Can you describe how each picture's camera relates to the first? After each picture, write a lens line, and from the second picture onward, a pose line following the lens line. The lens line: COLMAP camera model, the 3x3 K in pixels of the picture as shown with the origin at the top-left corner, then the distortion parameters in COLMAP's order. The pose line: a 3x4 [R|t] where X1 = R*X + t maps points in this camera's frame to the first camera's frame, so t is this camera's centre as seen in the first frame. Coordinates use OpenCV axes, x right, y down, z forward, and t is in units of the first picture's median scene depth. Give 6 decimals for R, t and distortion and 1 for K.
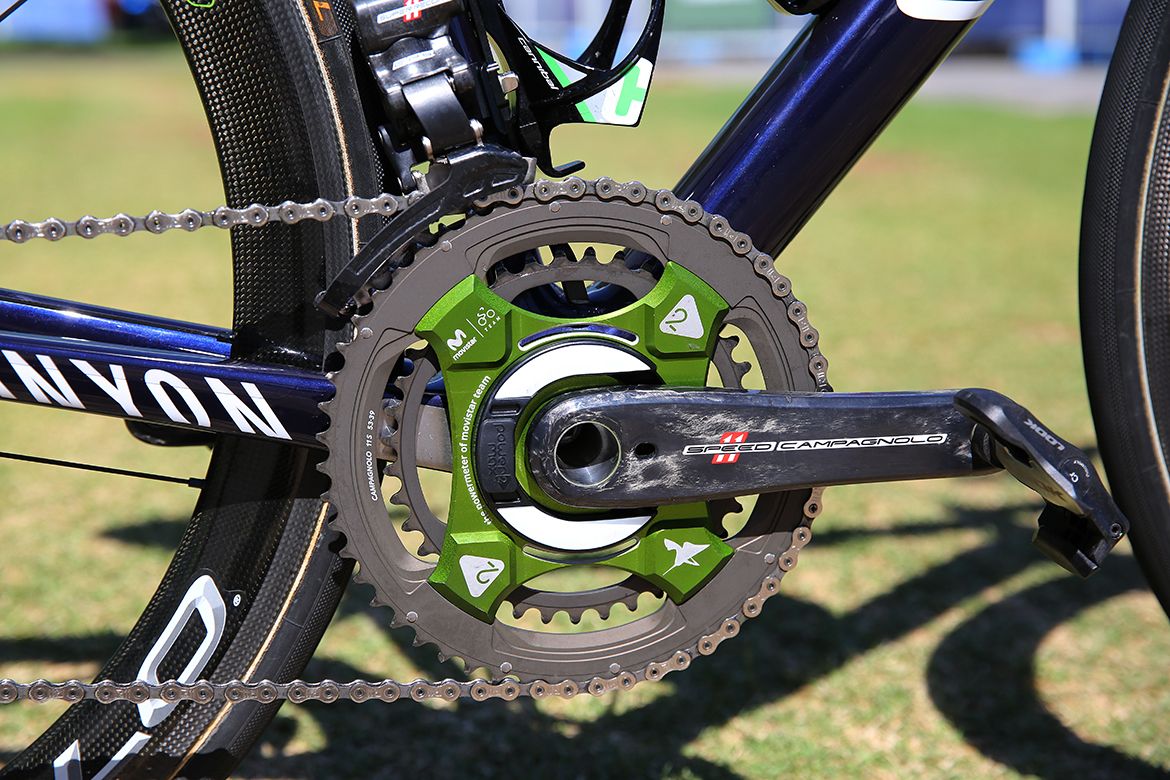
lens RADIAL K [[1995.4, 0, 586.1], [0, 1995.4, 392.6], [0, 0, 1]] dist [0.055843, 0.000000]
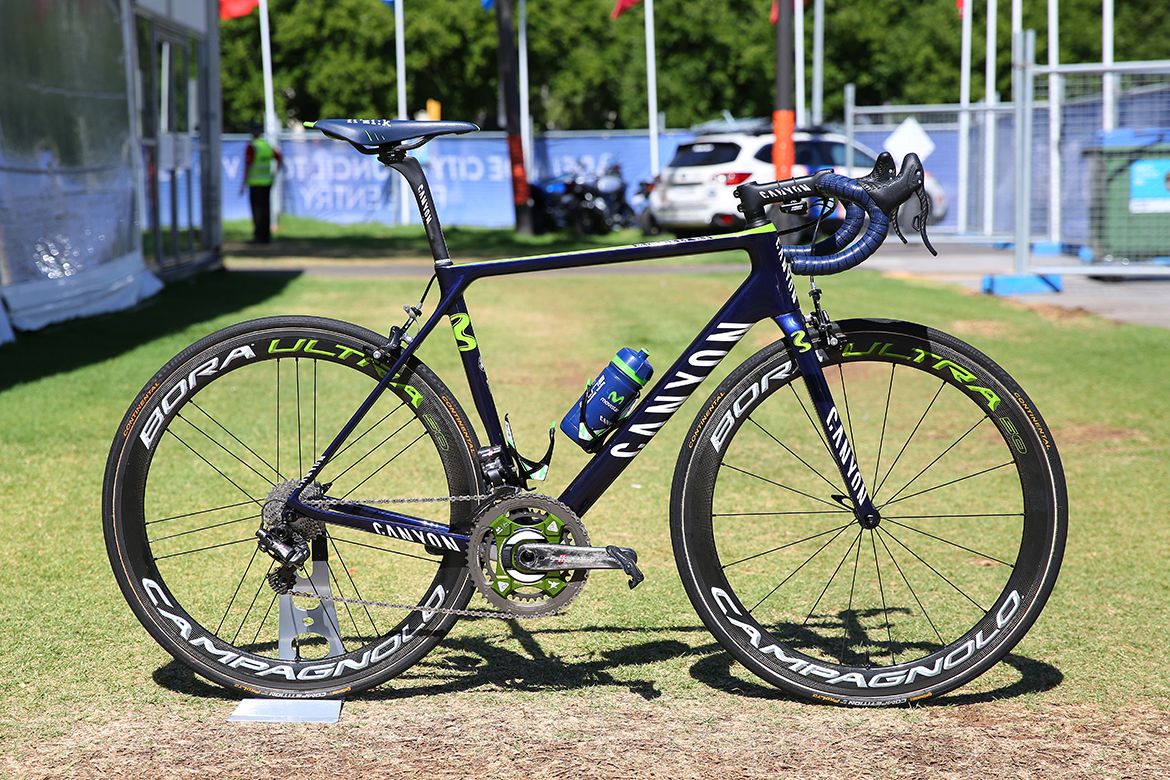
lens RADIAL K [[2360.2, 0, 585.0], [0, 2360.2, 389.3], [0, 0, 1]] dist [0.038163, 0.000000]
pose [[0.976715, 0.024200, -0.213171, 1.160154], [-0.053659, 0.989593, -0.133514, 0.334292], [0.207722, 0.141844, 0.967849, -3.809041]]
